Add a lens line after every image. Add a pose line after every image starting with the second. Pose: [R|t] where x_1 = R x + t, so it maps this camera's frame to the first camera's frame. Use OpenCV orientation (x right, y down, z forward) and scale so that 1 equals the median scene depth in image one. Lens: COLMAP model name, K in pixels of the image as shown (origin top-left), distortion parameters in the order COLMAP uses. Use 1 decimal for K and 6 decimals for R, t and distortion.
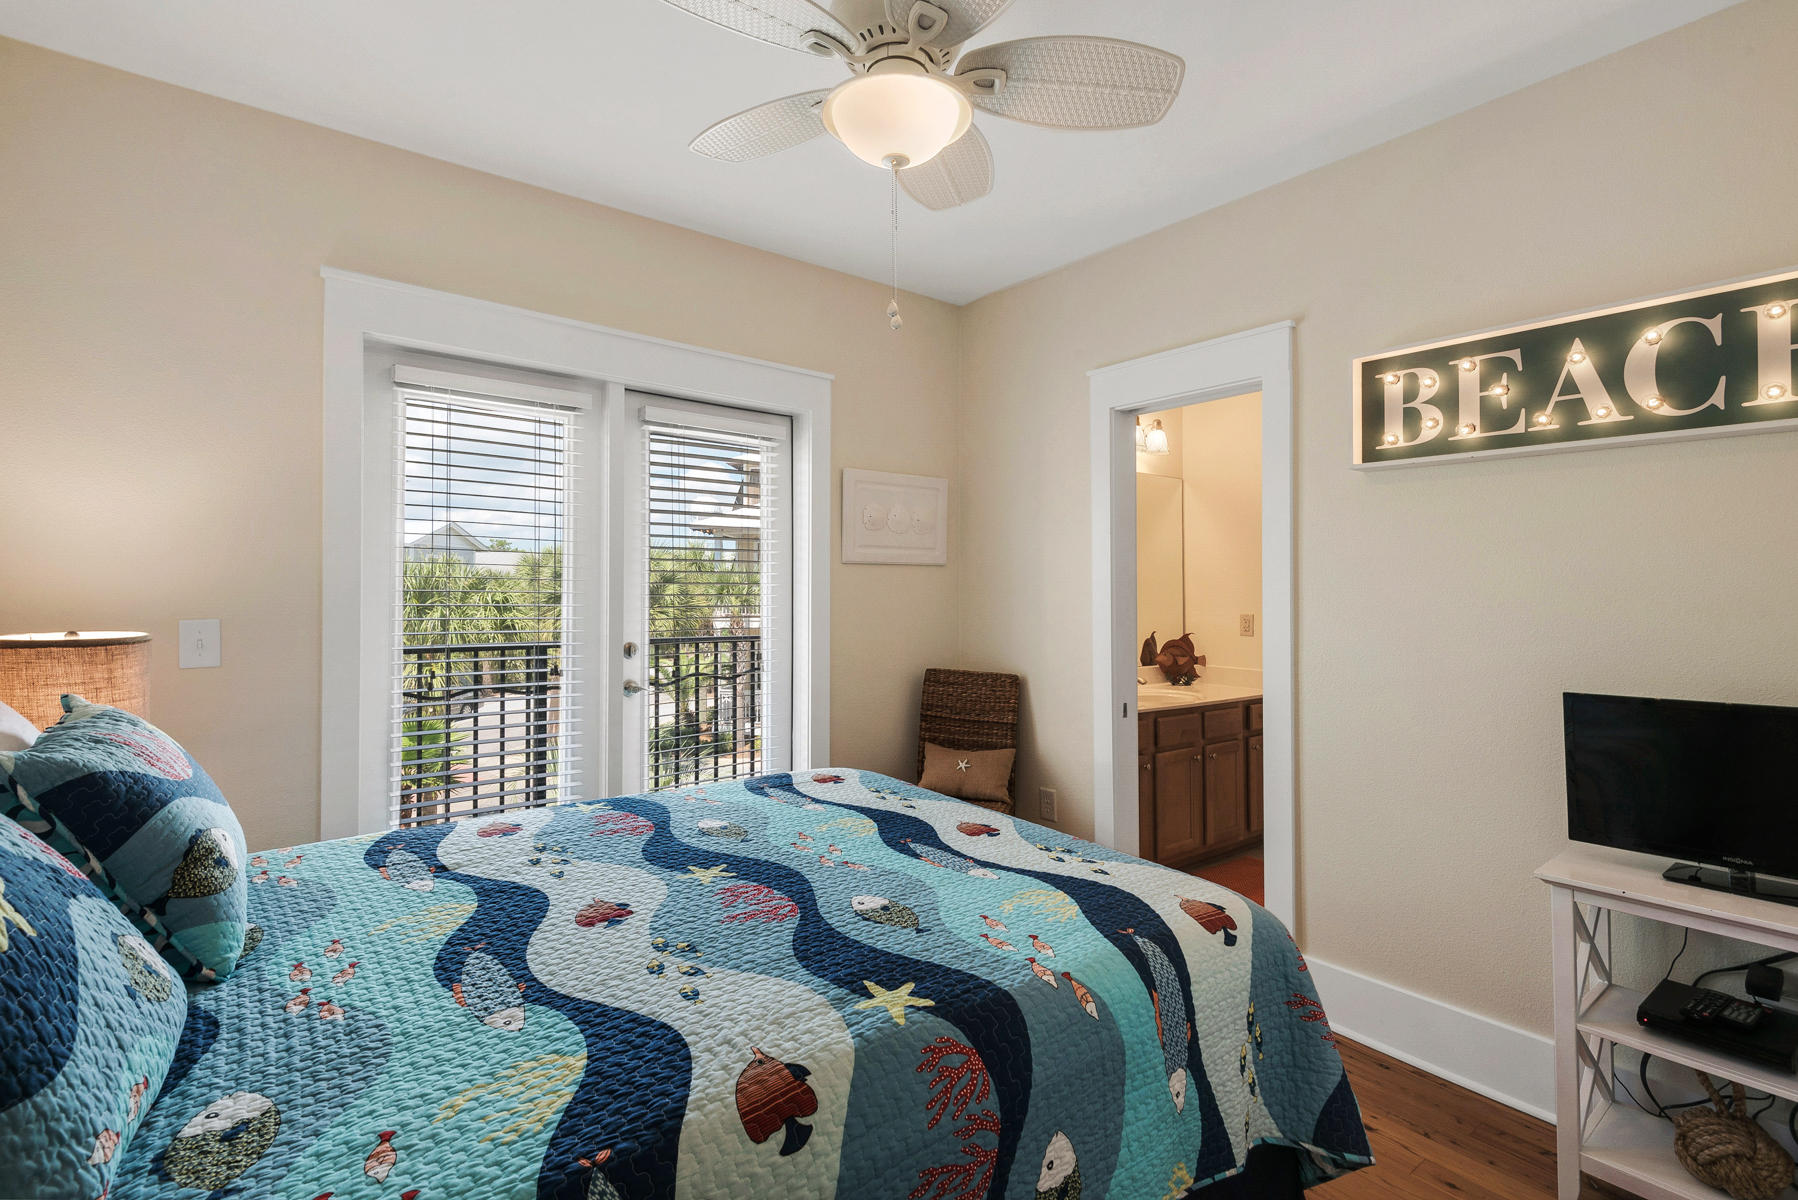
lens RADIAL K [[839.2, 0, 935.5], [0, 839.2, 575.7], [0, 0, 1]] dist [0.028808, -0.011982]
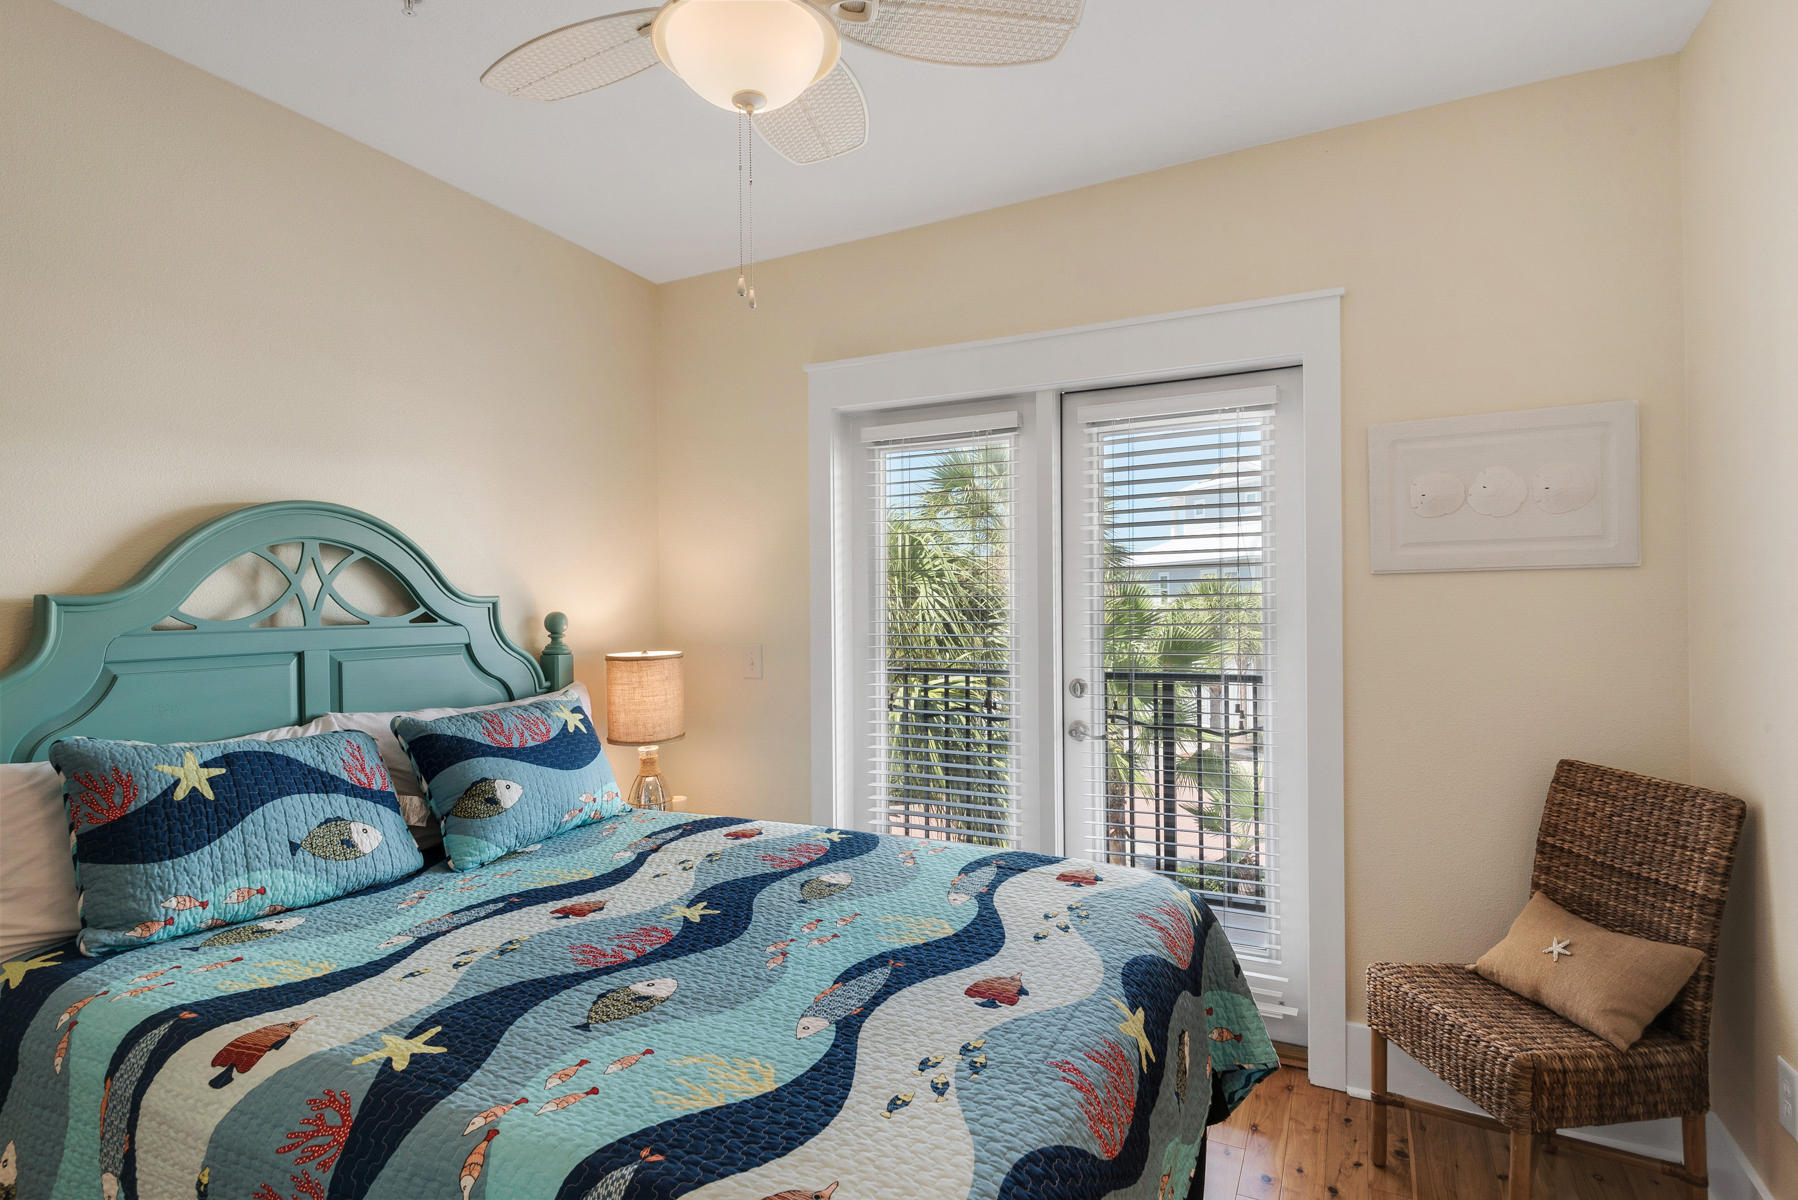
lens RADIAL K [[963.2, 0, 899.0], [0, 963.2, 600.0], [0, 0, 1]] dist [0.050741, -0.046673]
pose [[0.388210, -0.019352, -0.921368, 0.894893], [0.031007, 0.999488, -0.007929, -0.001412], [0.921049, -0.025491, 0.388612, 0.788687]]
